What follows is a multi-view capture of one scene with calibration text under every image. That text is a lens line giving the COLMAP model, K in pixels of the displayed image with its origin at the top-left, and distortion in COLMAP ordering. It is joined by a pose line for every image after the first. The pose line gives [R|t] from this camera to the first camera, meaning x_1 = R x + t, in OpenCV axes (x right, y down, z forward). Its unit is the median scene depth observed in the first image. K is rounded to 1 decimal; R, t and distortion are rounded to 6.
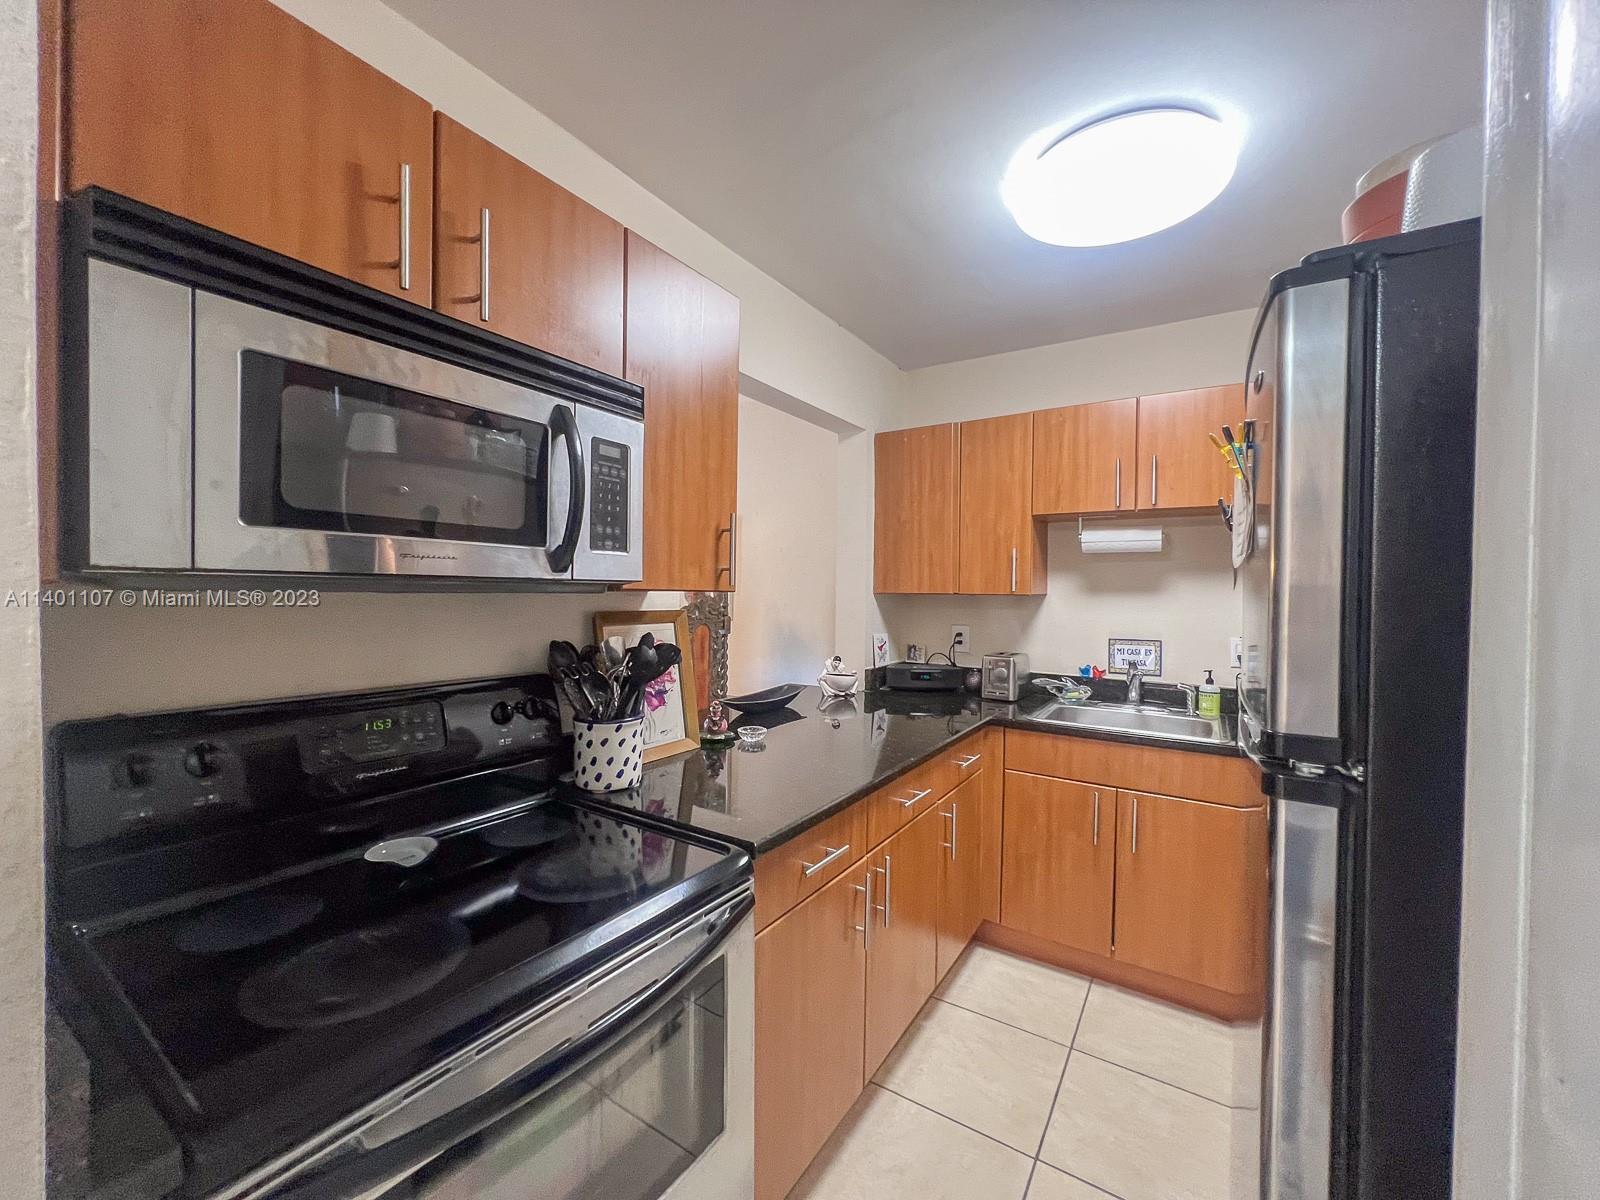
lens RADIAL K [[644.1, 0, 795.7], [0, 644.1, 597.7], [0, 0, 1]] dist [0.000125, -0.000418]
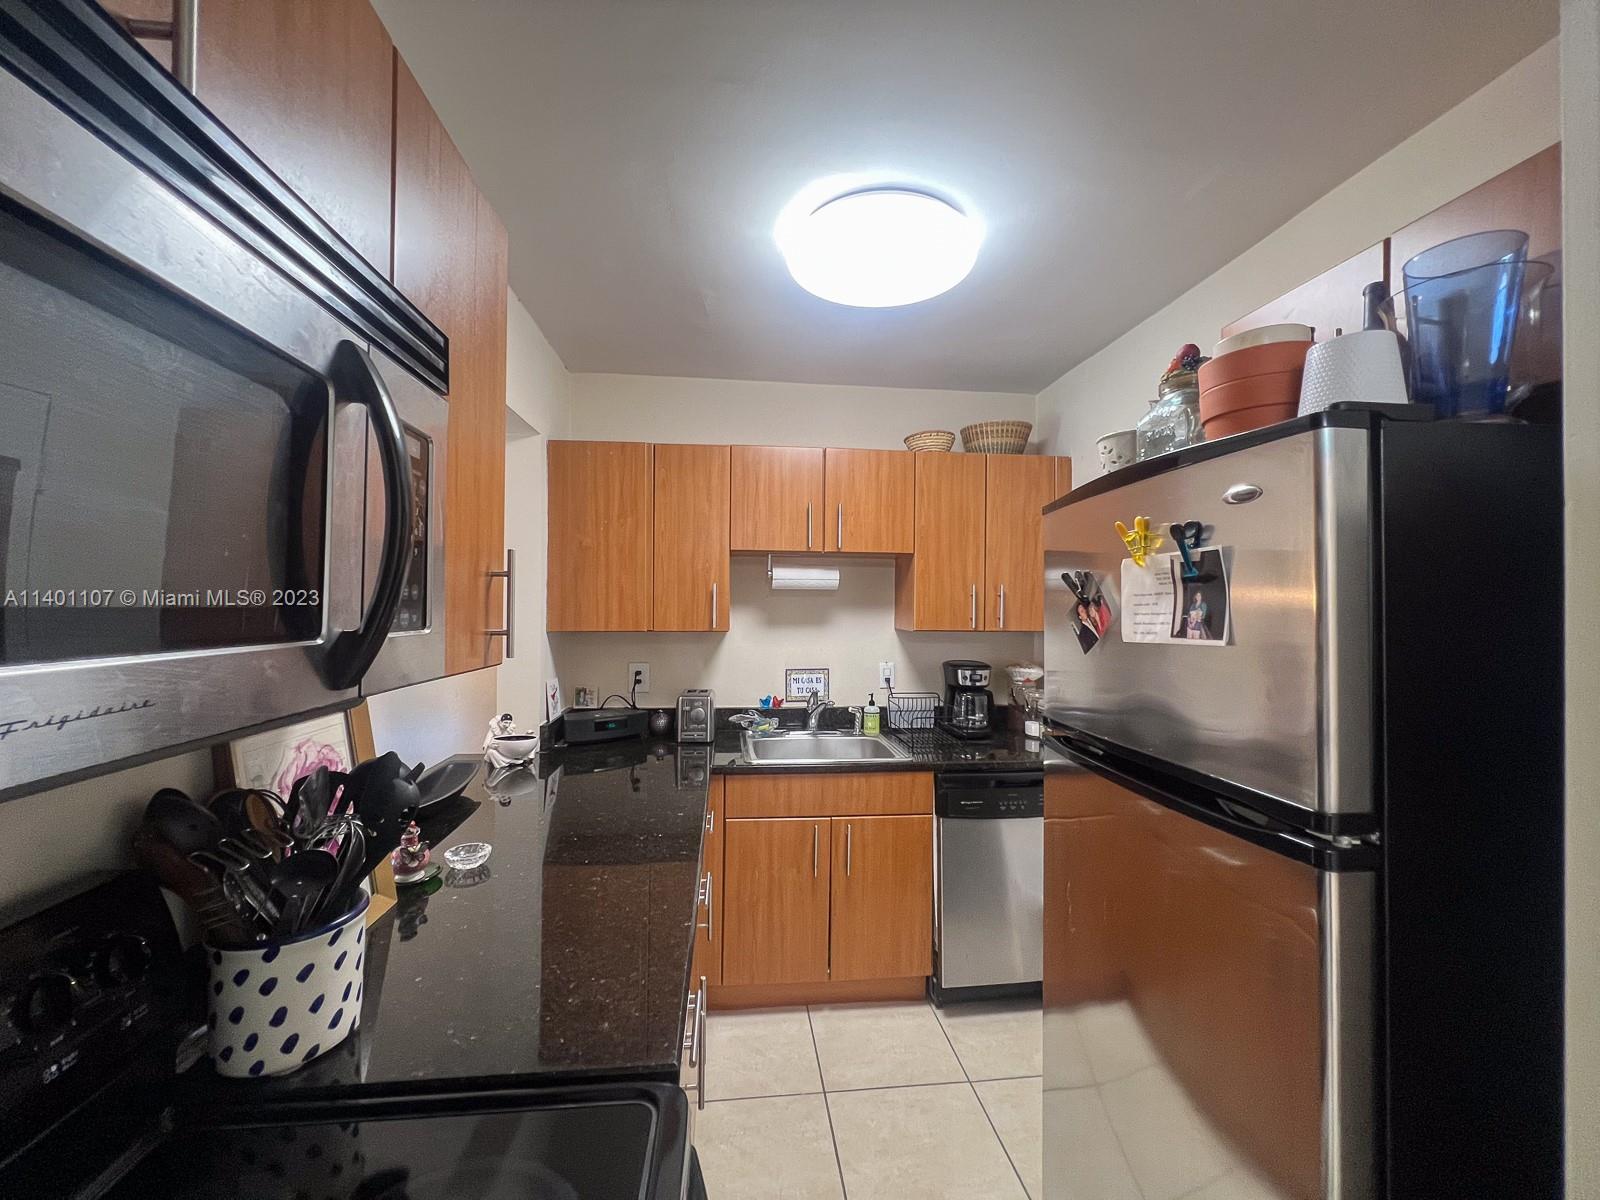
lens RADIAL K [[644.1, 0, 797.5], [0, 644.1, 599.3], [0, 0, 1]] dist [0.000125, -0.000418]
pose [[0.773157, -0.000910, 0.634214, -0.173419], [0.009663, 0.999900, -0.010345, -0.041250], [-0.634141, 0.014127, 0.773088, 0.175557]]
